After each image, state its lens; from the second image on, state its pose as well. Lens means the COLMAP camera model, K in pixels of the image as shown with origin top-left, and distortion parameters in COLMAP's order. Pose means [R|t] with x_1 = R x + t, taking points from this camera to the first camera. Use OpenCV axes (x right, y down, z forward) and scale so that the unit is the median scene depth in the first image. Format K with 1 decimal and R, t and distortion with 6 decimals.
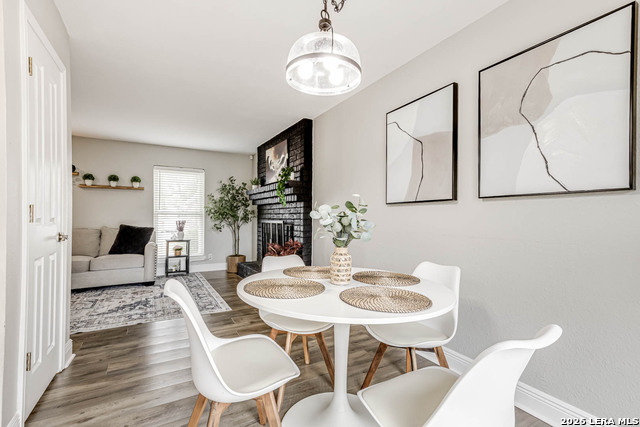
lens RADIAL K [[284.7, 0, 323.5], [0, 284.7, 213.9], [0, 0, 1]] dist [0.026093, 0.001136]
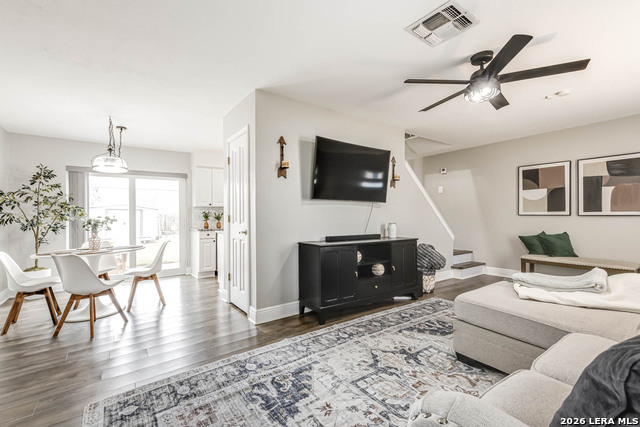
lens RADIAL K [[284.7, 0, 319.1], [0, 284.7, 214.5], [0, 0, 1]] dist [0.026093, 0.001136]
pose [[-0.995931, 0.008428, -0.089719, -0.458986], [0.009842, 0.999834, -0.015329, 0.003191], [0.089575, -0.016150, -0.995849, 1.036415]]
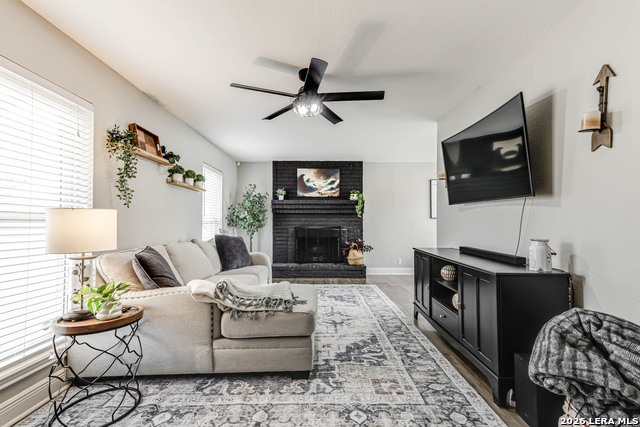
lens RADIAL K [[284.7, 0, 318.8], [0, 284.7, 217.6], [0, 0, 1]] dist [0.026093, 0.001136]
pose [[0.503873, 0.013566, 0.863671, -1.188196], [-0.008060, 0.999907, -0.011003, -0.004891], [-0.863740, -0.001417, 0.503935, 0.327106]]
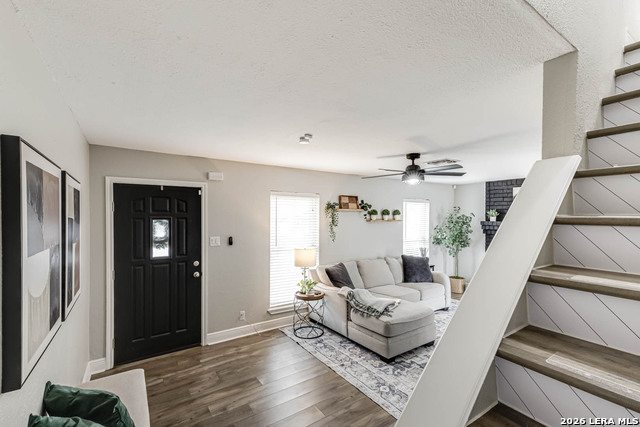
lens RADIAL K [[284.7, 0, 317.8], [0, 284.7, 218.3], [0, 0, 1]] dist [0.026093, 0.001136]
pose [[0.998182, 0.003021, 0.060199, -1.040749], [-0.004069, 0.999842, 0.017299, -0.117712], [-0.060137, -0.017513, 0.998036, -0.081469]]
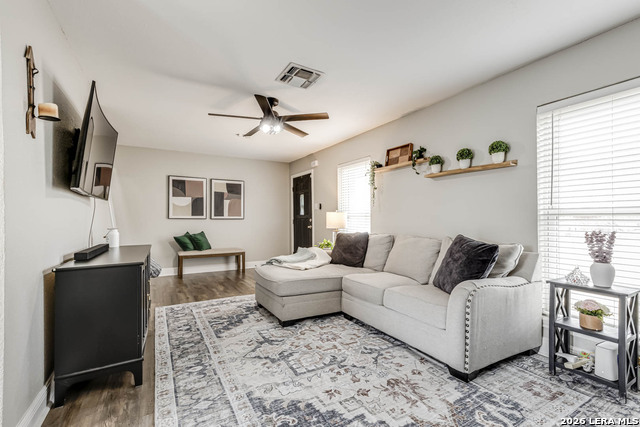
lens RADIAL K [[284.7, 0, 315.7], [0, 284.7, 212.4], [0, 0, 1]] dist [0.026093, 0.001136]
pose [[-0.021942, -0.019492, -0.999569, -0.137822], [0.011016, 0.999745, -0.019737, 0.001596], [0.999699, -0.011444, -0.021722, 0.703261]]
